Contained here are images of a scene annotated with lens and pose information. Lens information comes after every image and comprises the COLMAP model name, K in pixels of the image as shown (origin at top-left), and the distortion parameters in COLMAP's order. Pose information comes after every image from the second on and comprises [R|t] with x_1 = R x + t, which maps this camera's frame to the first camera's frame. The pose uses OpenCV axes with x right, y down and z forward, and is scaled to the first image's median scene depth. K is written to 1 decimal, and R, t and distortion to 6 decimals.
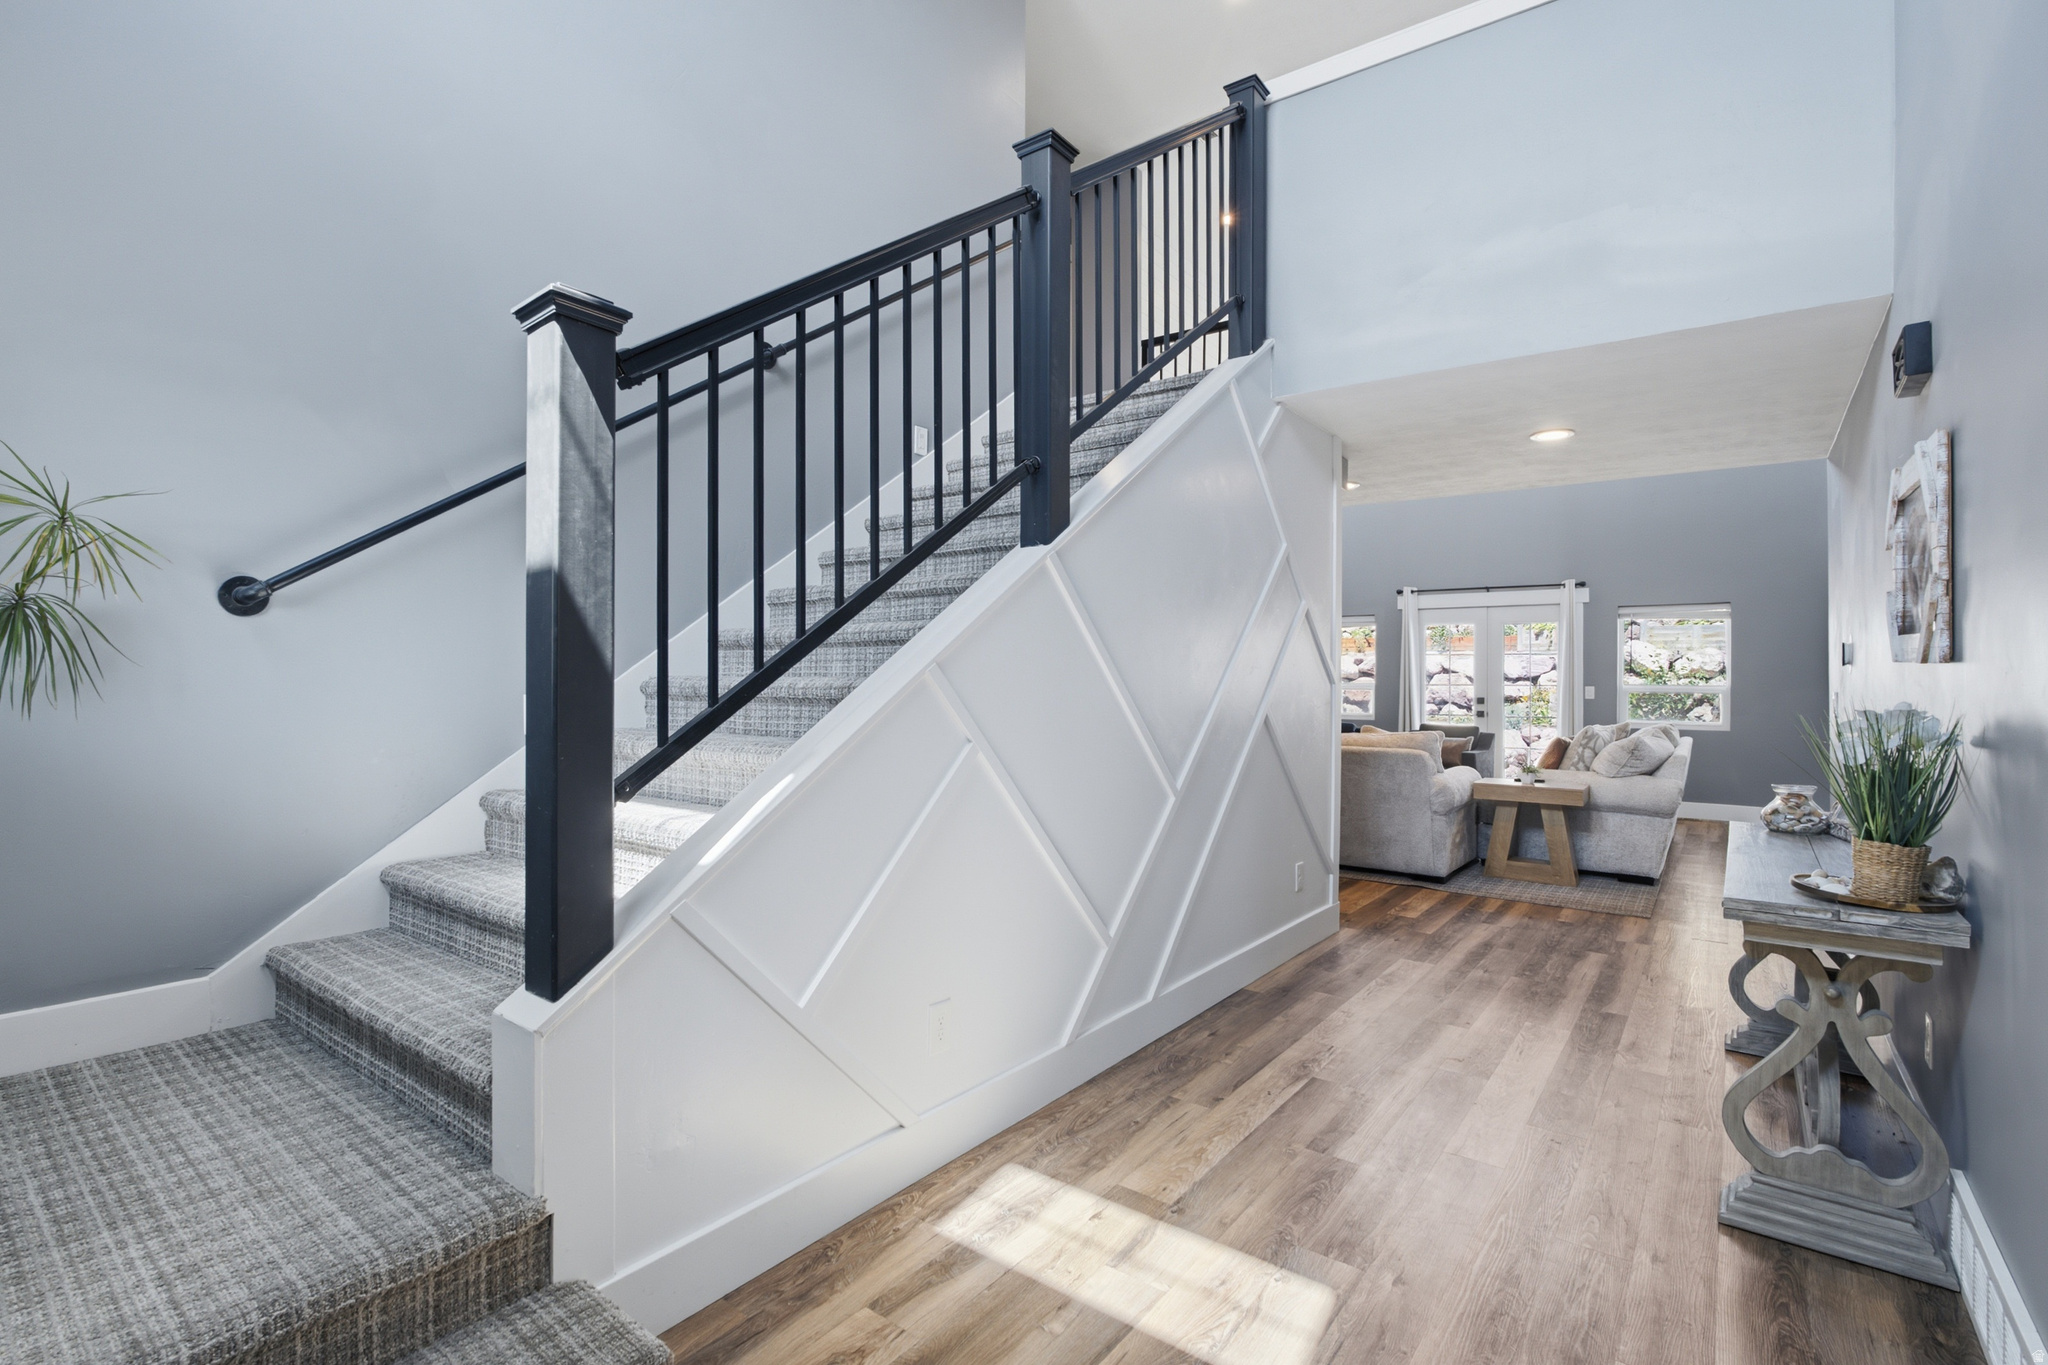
lens RADIAL K [[938.4, 0, 1020.8], [0, 938.4, 680.8], [0, 0, 1]] dist [-0.010031, 0.000720]
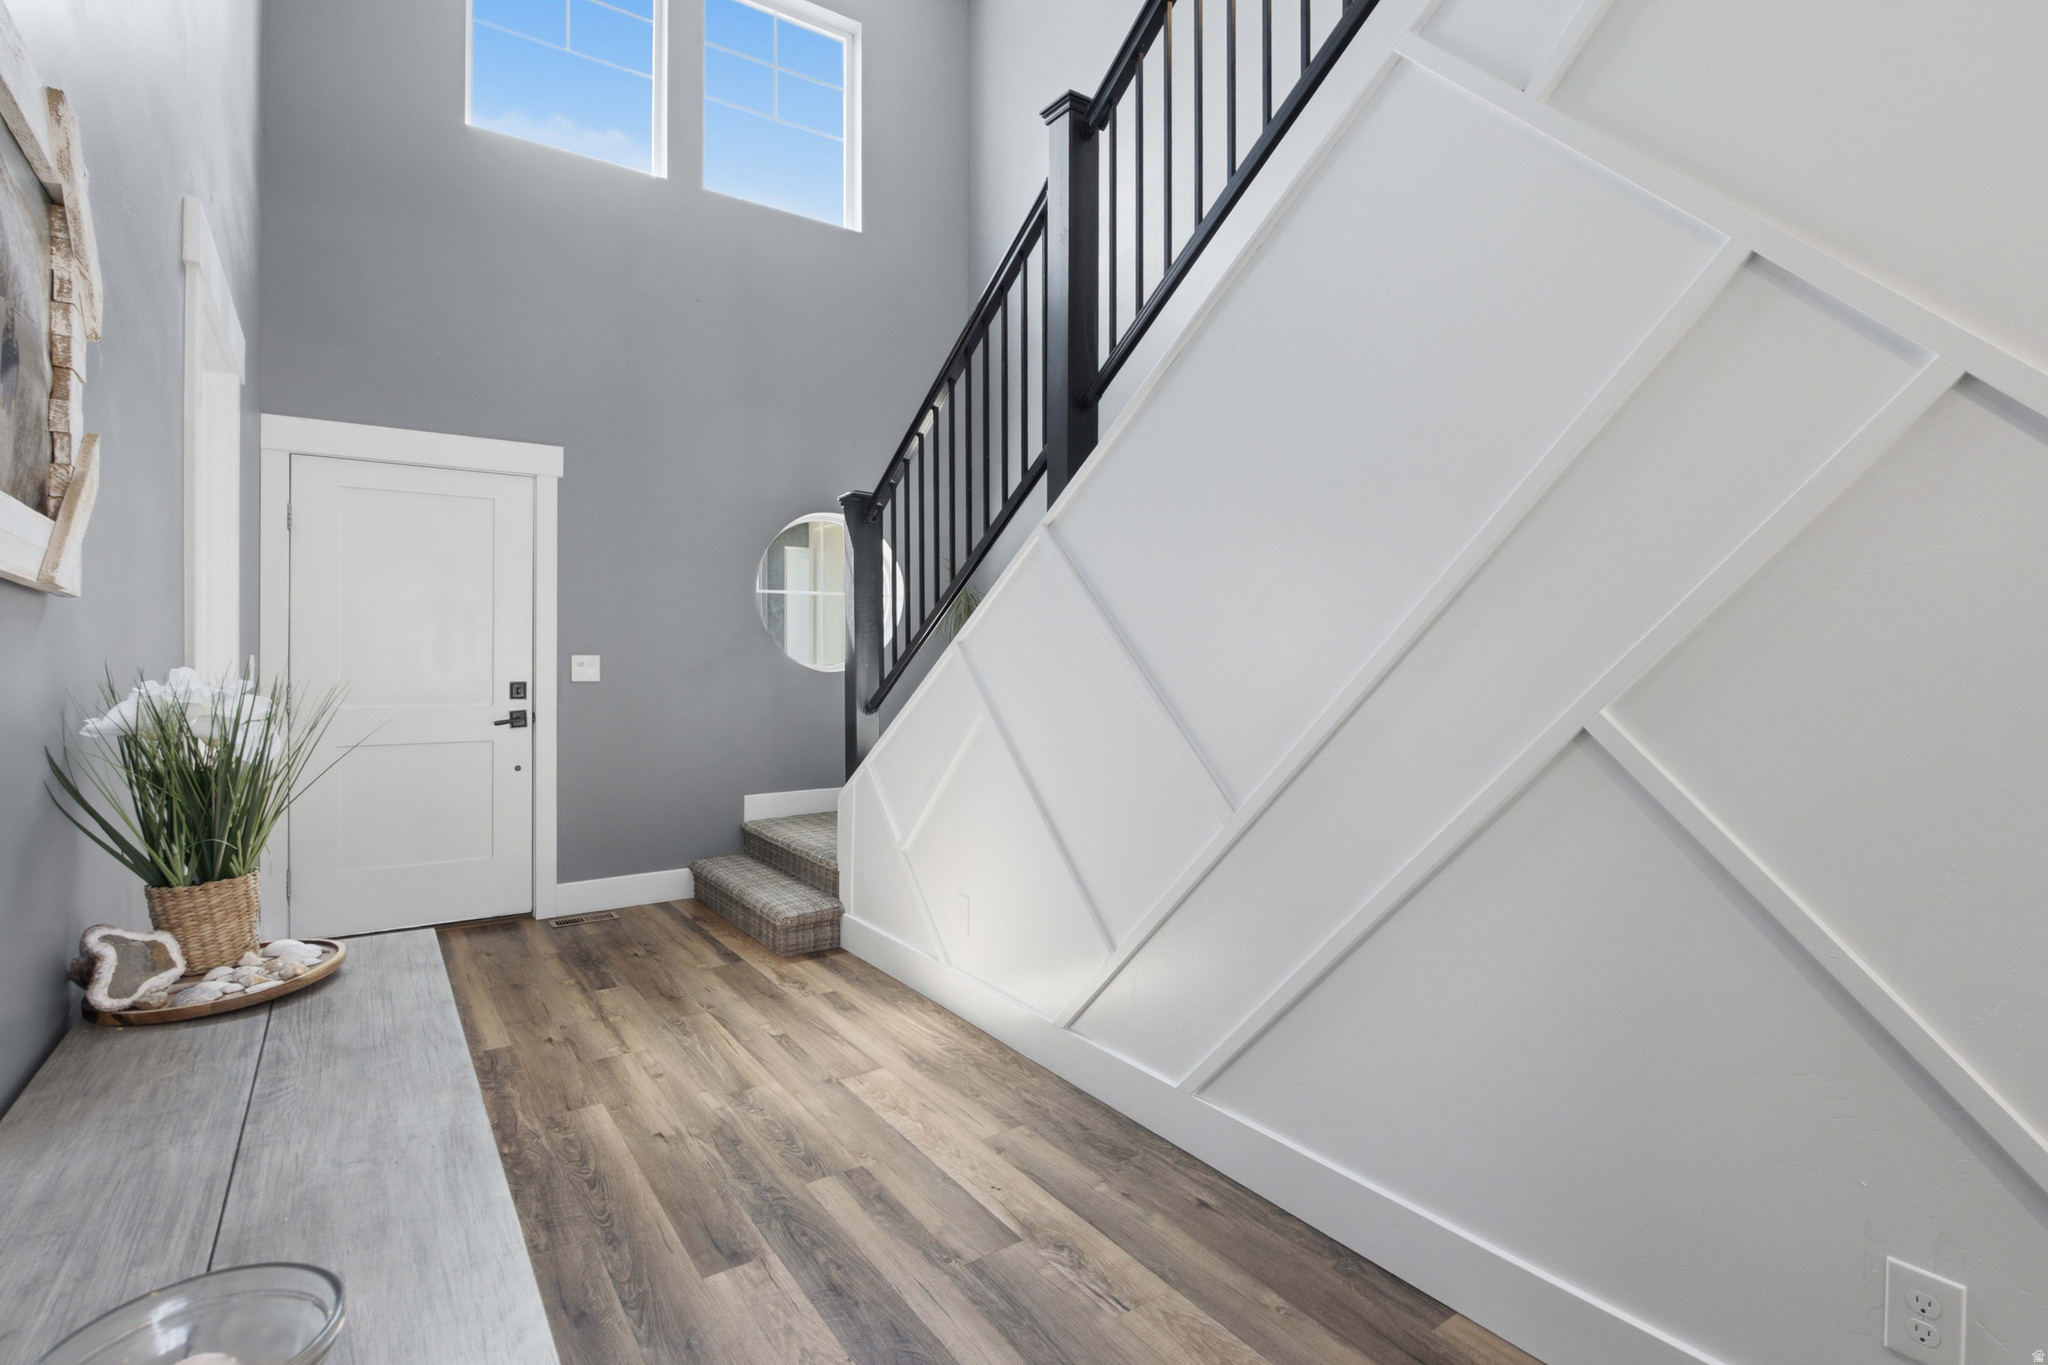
lens RADIAL K [[938.4, 0, 1020.8], [0, 938.4, 680.8], [0, 0, 1]] dist [-0.010031, 0.000720]
pose [[-0.298462, 0.008050, -0.954388, 1.011616], [-0.000435, 0.999963, 0.008570, 0.016996], [0.954421, 0.002973, -0.298448, 1.275299]]
